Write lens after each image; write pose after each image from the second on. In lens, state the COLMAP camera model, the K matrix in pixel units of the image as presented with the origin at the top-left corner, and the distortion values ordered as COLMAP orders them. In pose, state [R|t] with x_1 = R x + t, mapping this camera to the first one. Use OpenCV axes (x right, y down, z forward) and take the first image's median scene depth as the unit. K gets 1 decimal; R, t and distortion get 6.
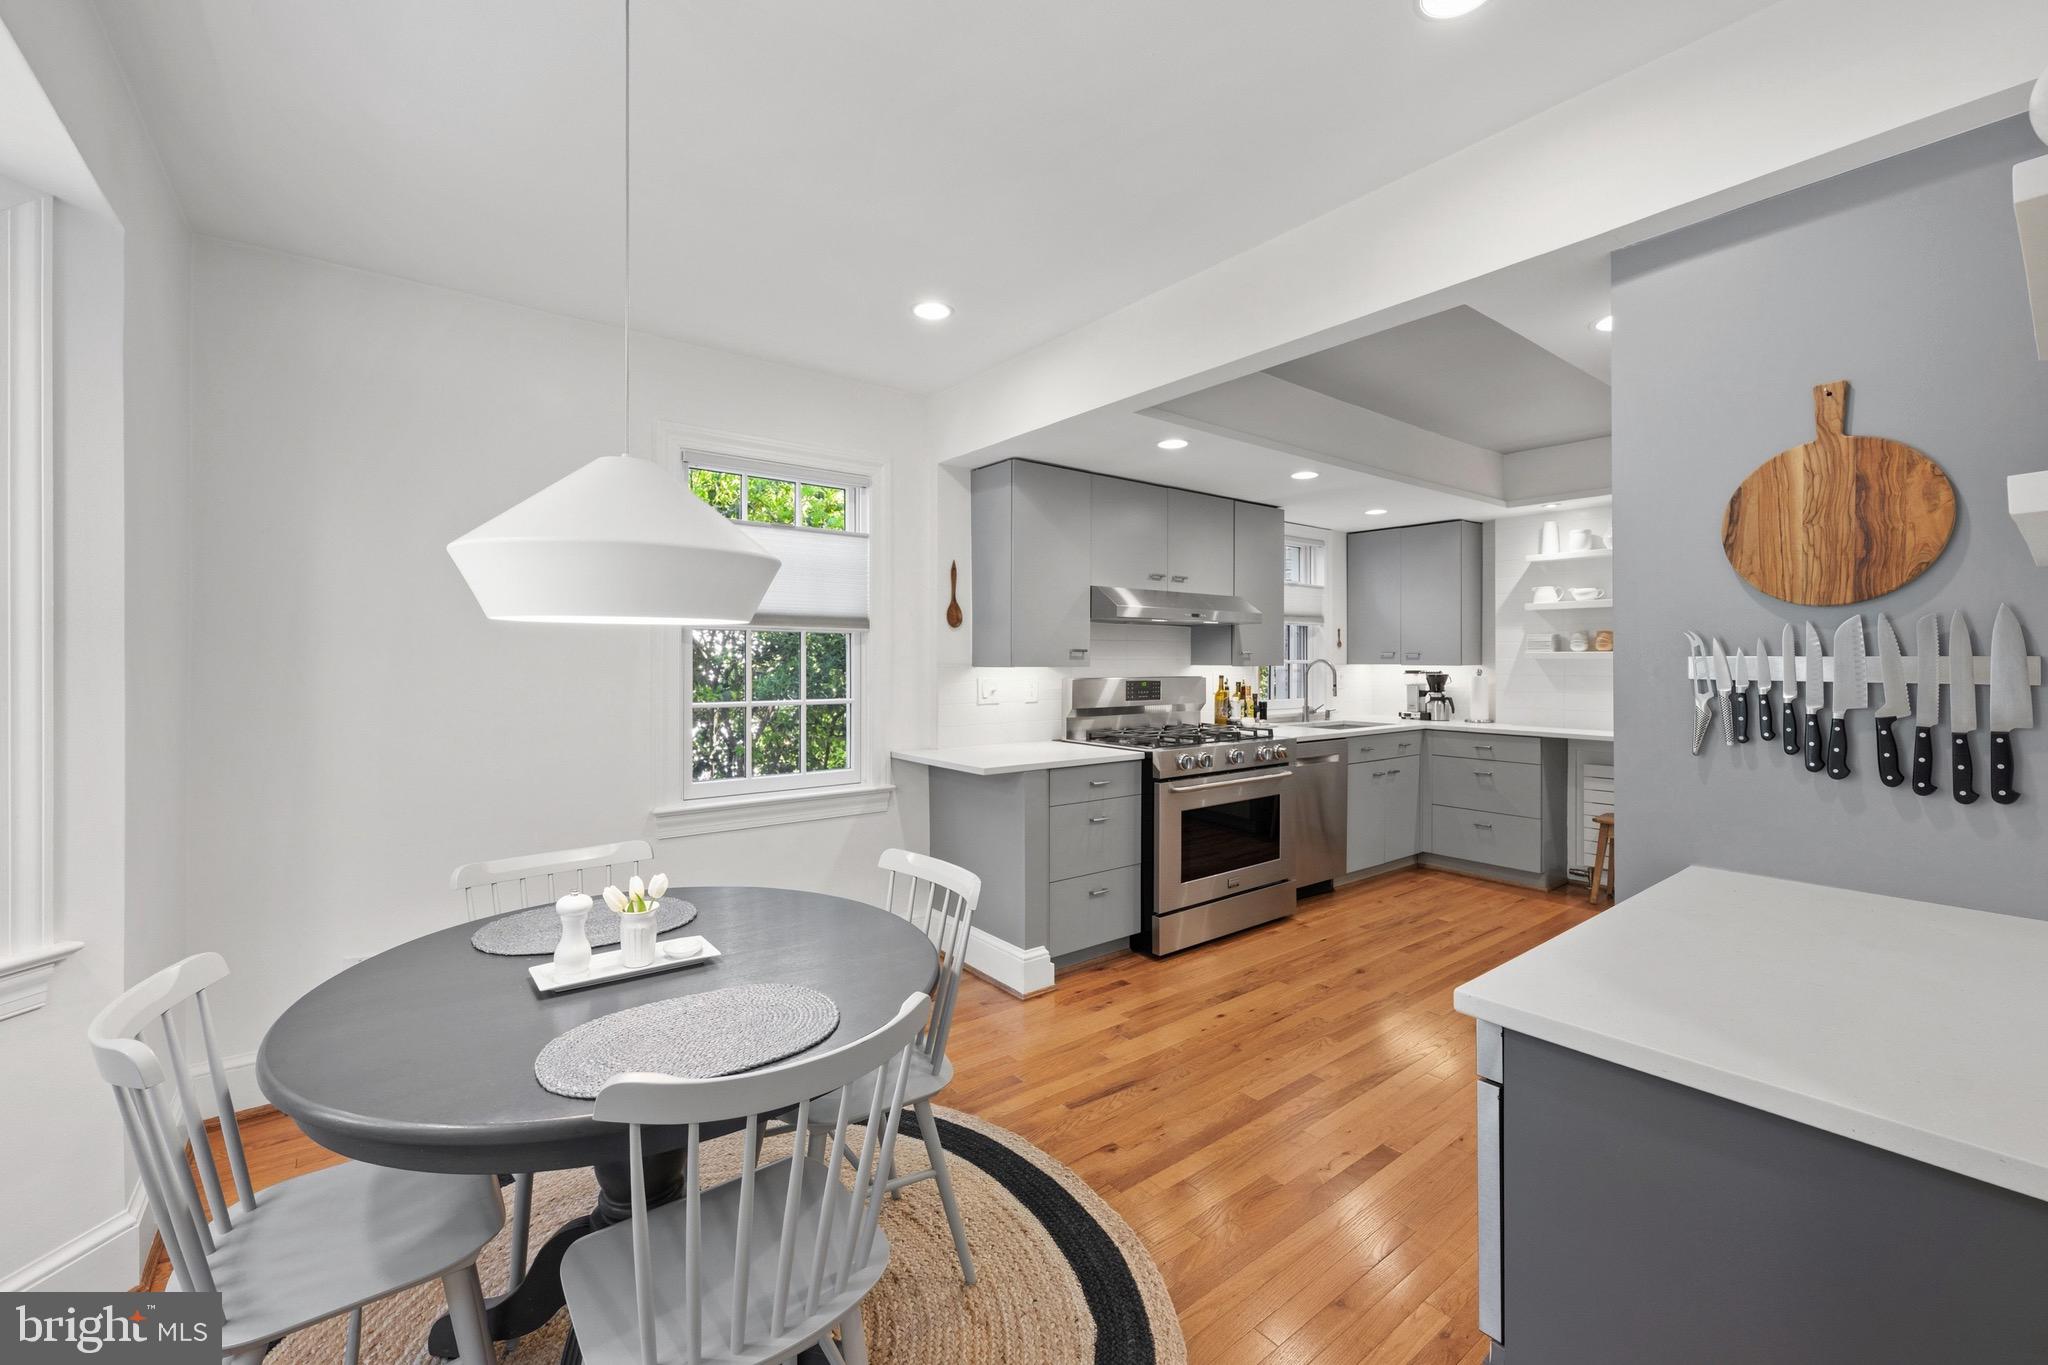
lens RADIAL K [[821.5, 0, 1017.4], [0, 821.5, 665.0], [0, 0, 1]] dist [0.002044, -0.000286]
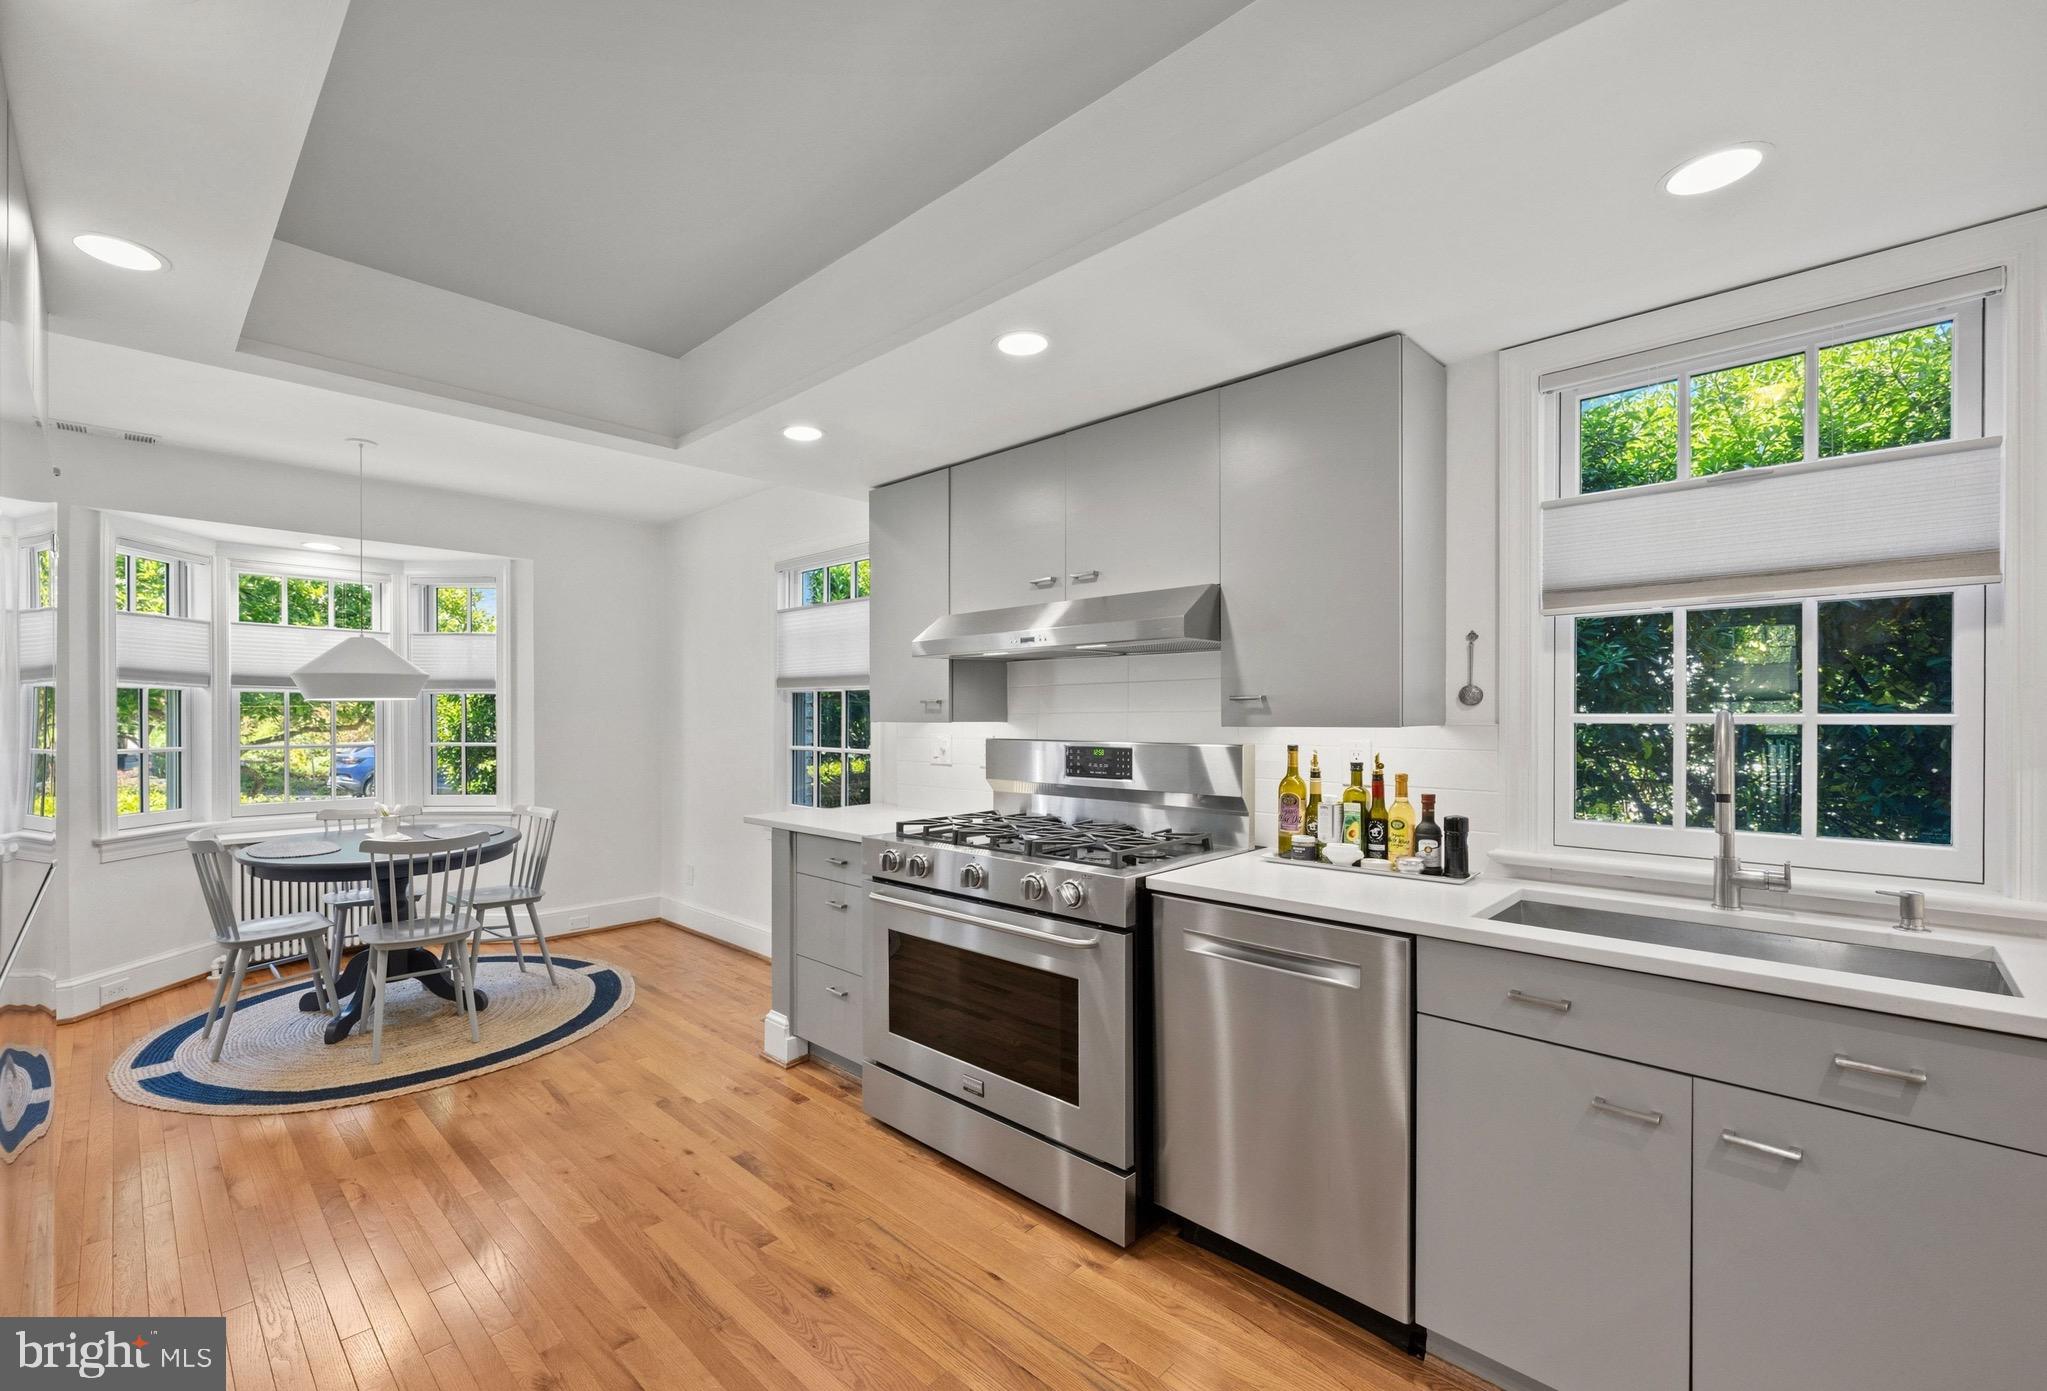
lens RADIAL K [[856.7, 0, 962.2], [0, 856.7, 726.6], [0, 0, 1]] dist [0.000390, 0.000018]
pose [[0.127545, 0.013039, -0.991747, 0.743501], [-0.004466, 0.999911, 0.012572, -0.003885], [0.991823, 0.002826, 0.127592, 0.772552]]
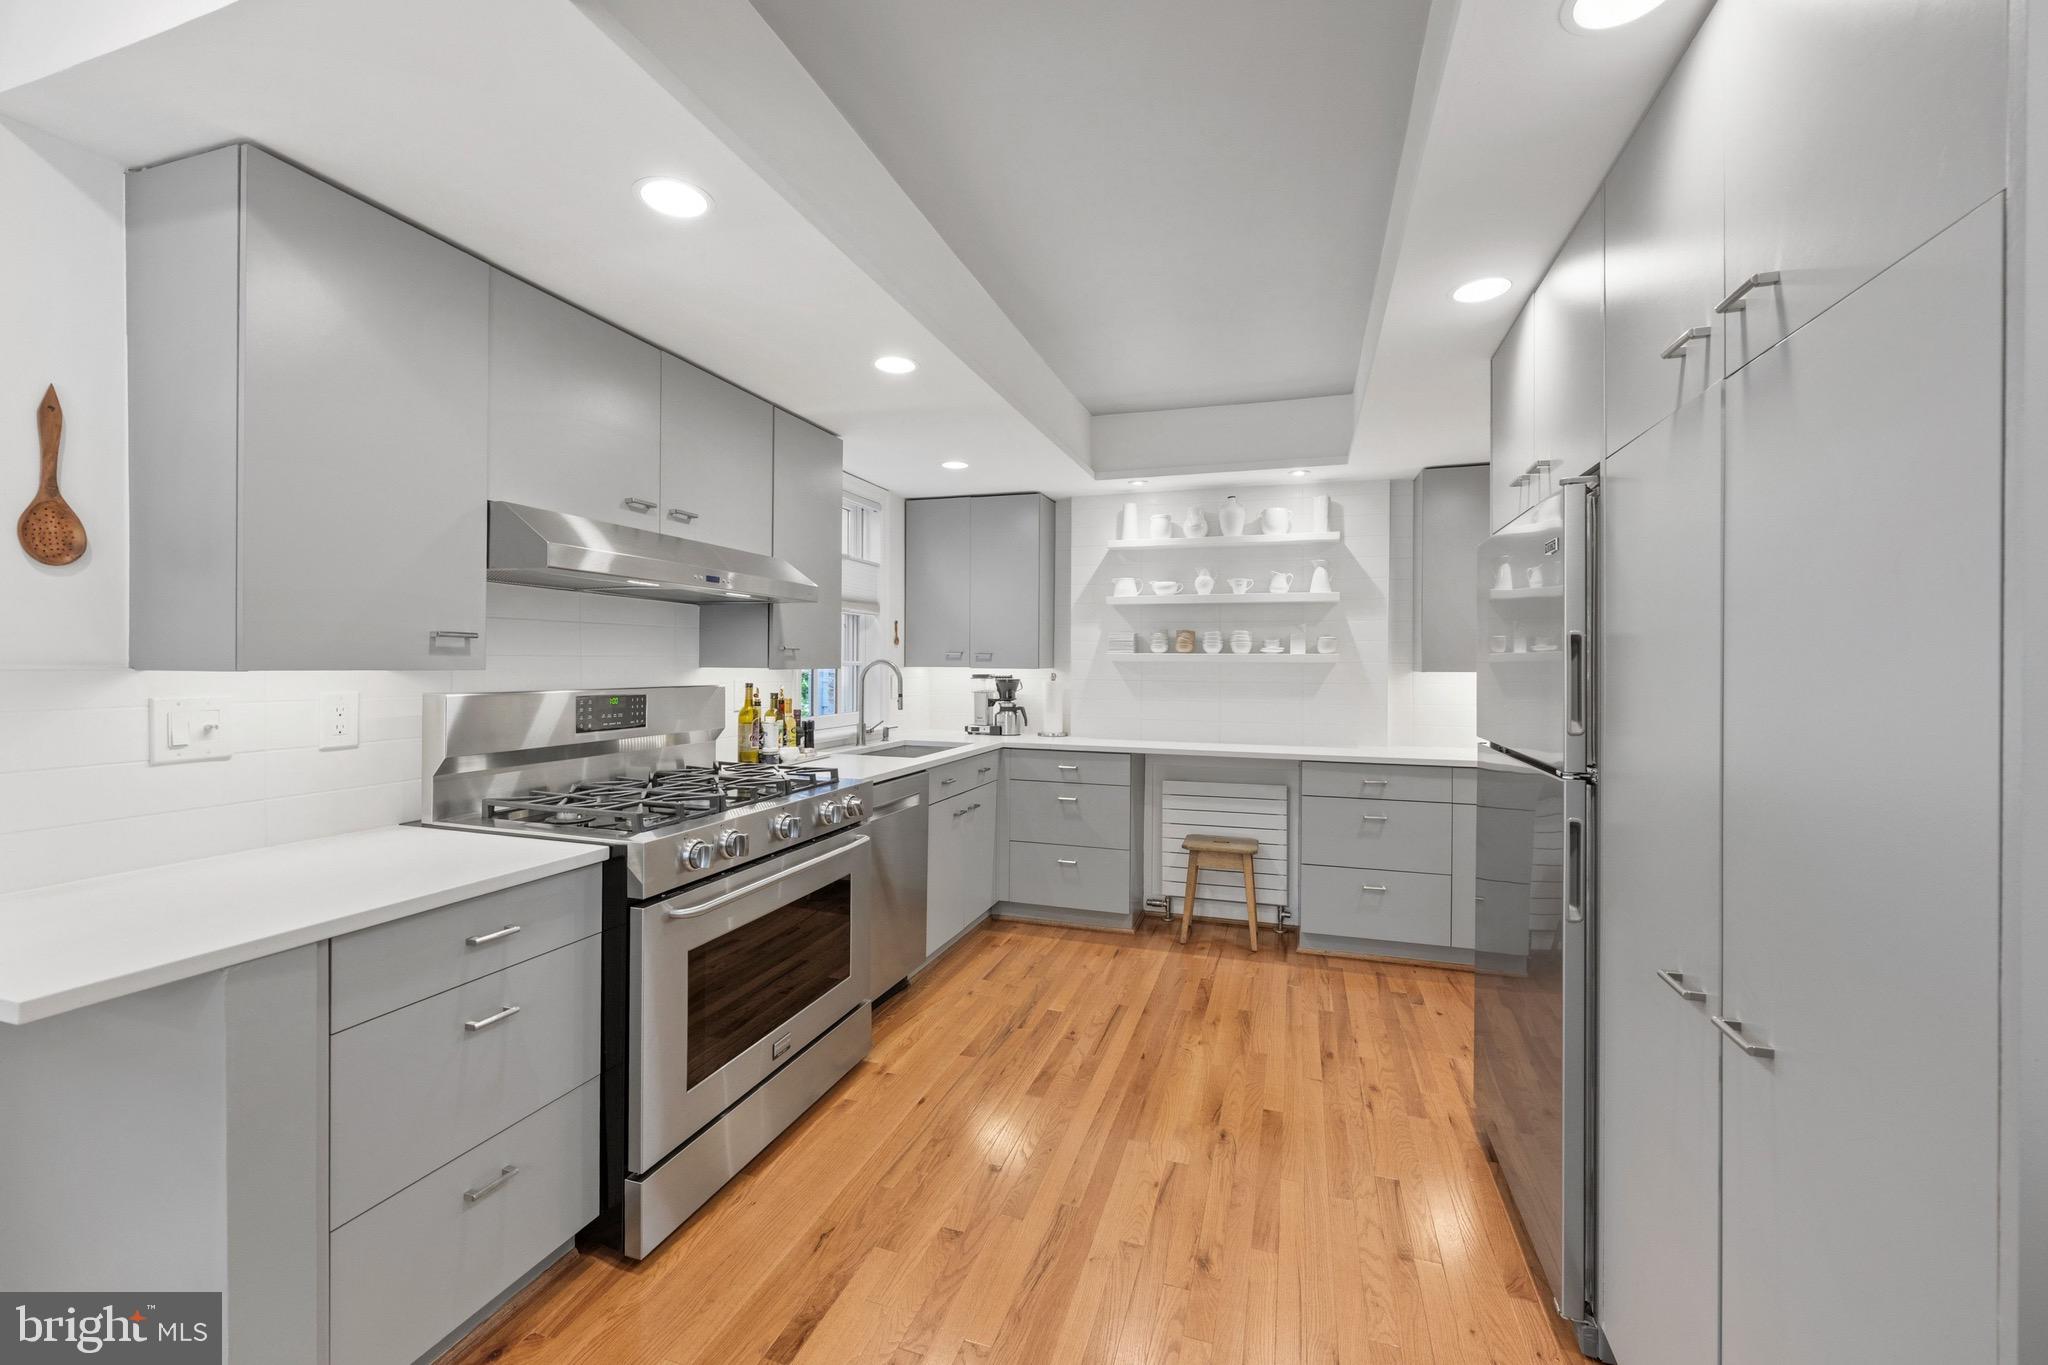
lens RADIAL K [[821.5, 0, 1010.7], [0, 821.5, 671.3], [0, 0, 1]] dist [0.002044, -0.000286]
pose [[0.832513, 0.000528, 0.554005, 0.065985], [-0.003123, 0.999988, 0.003740, 0.000206], [-0.553997, -0.004844, 0.832505, 0.368735]]
